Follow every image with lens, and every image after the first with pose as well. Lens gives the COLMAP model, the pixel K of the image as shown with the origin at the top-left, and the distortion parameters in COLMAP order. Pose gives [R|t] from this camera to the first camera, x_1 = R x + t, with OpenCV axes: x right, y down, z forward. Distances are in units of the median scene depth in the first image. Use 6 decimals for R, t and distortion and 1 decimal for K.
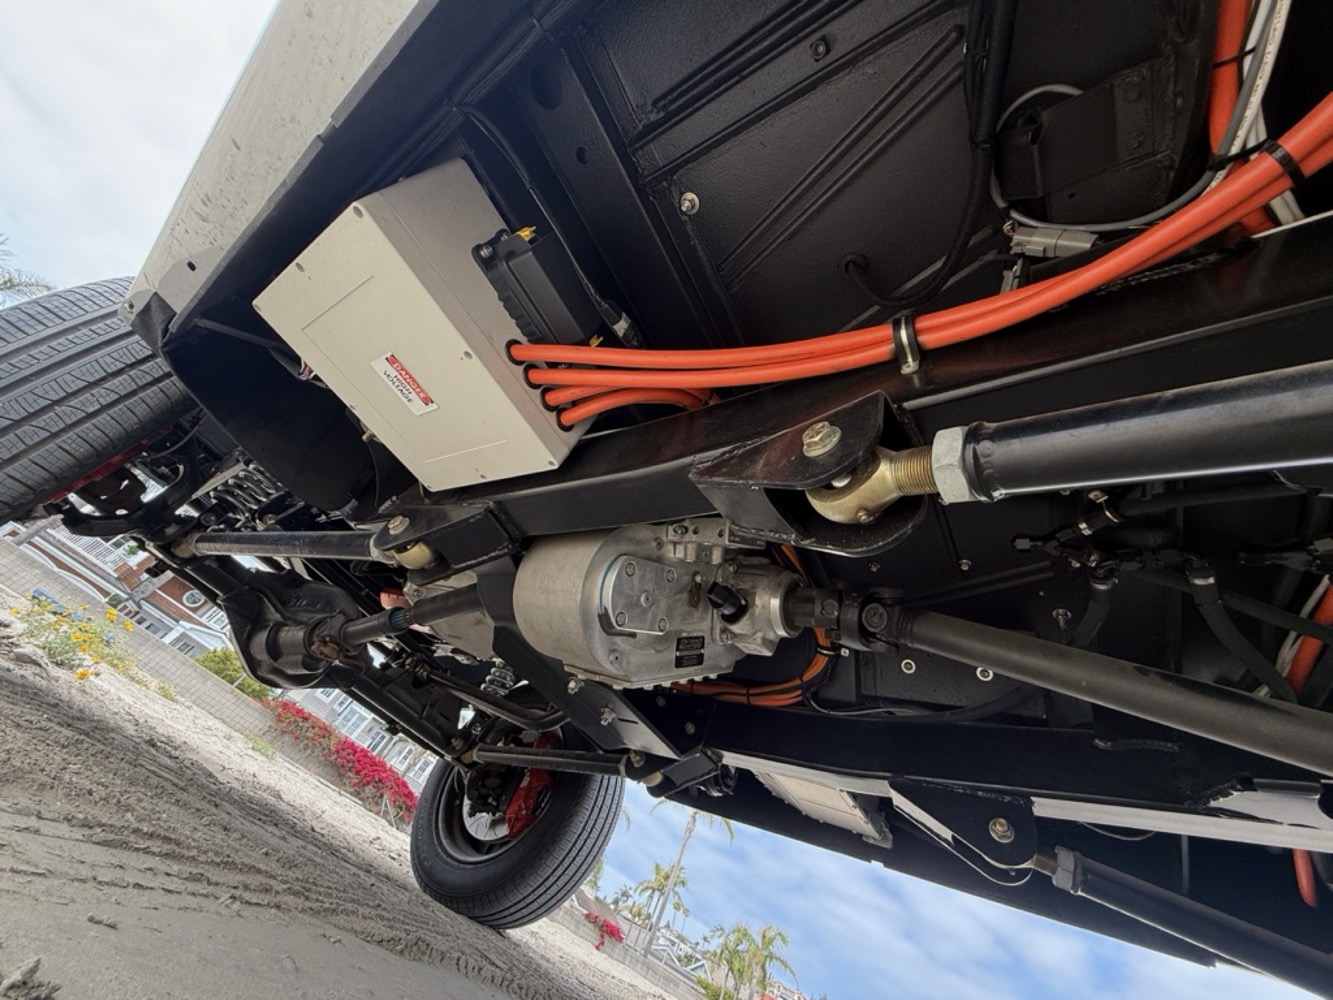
lens RADIAL K [[530.4, 0, 665.6], [0, 530.4, 500.1], [0, 0, 1]] dist [0.000121, 0.000453]
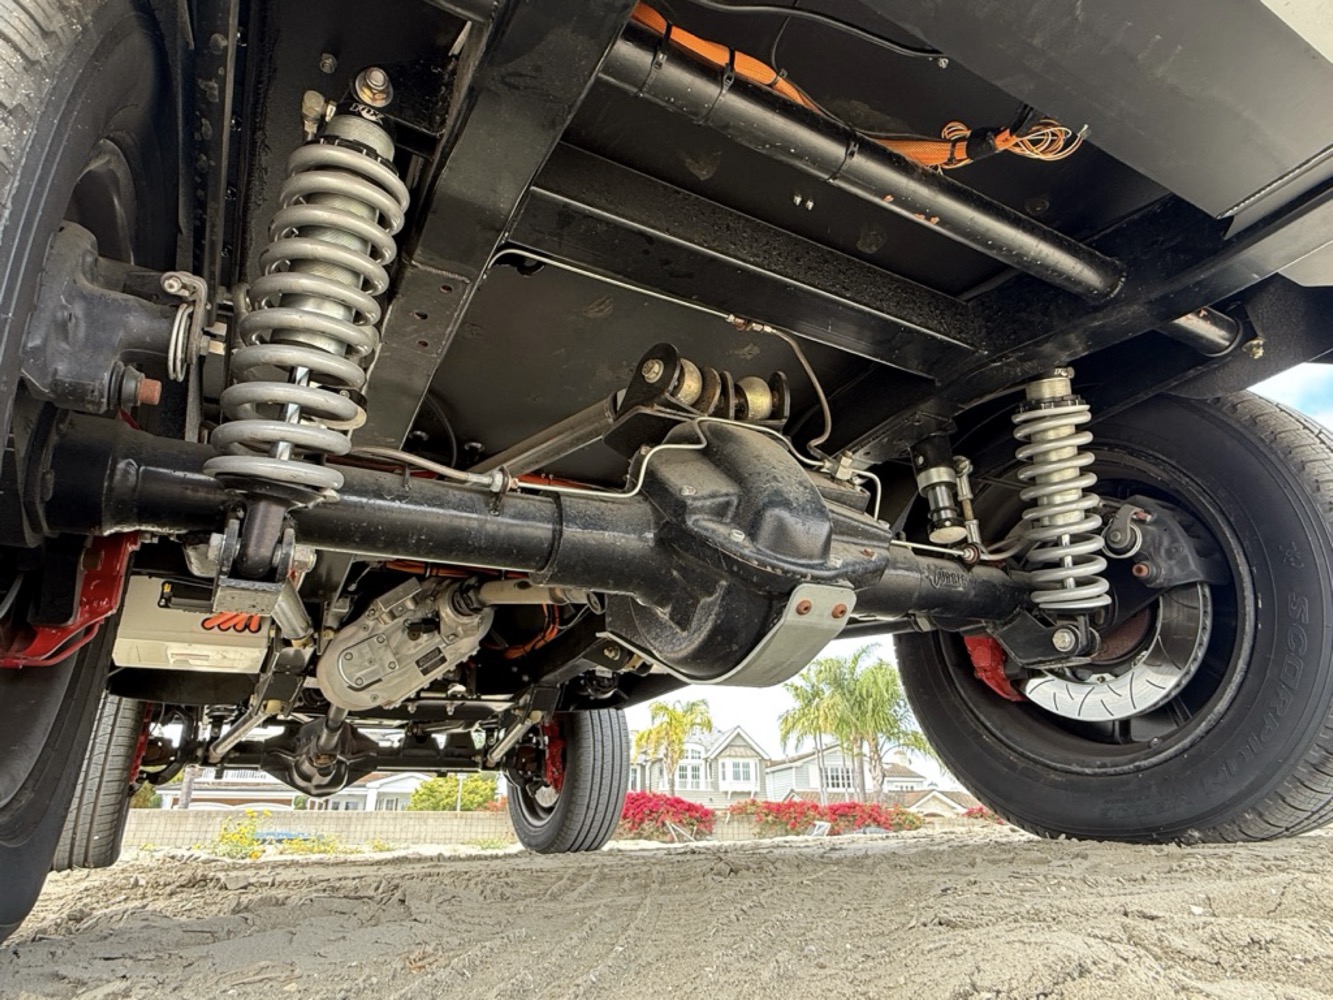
lens RADIAL K [[774.2, 0, 653.9], [0, 774.2, 505.9], [0, 0, 1]] dist [-0.000771, 0.001762]
pose [[0.779342, -0.570112, -0.259998, 1.542706], [0.613012, 0.779650, 0.127914, 0.028768], [0.129782, -0.259071, 0.957099, -1.119944]]
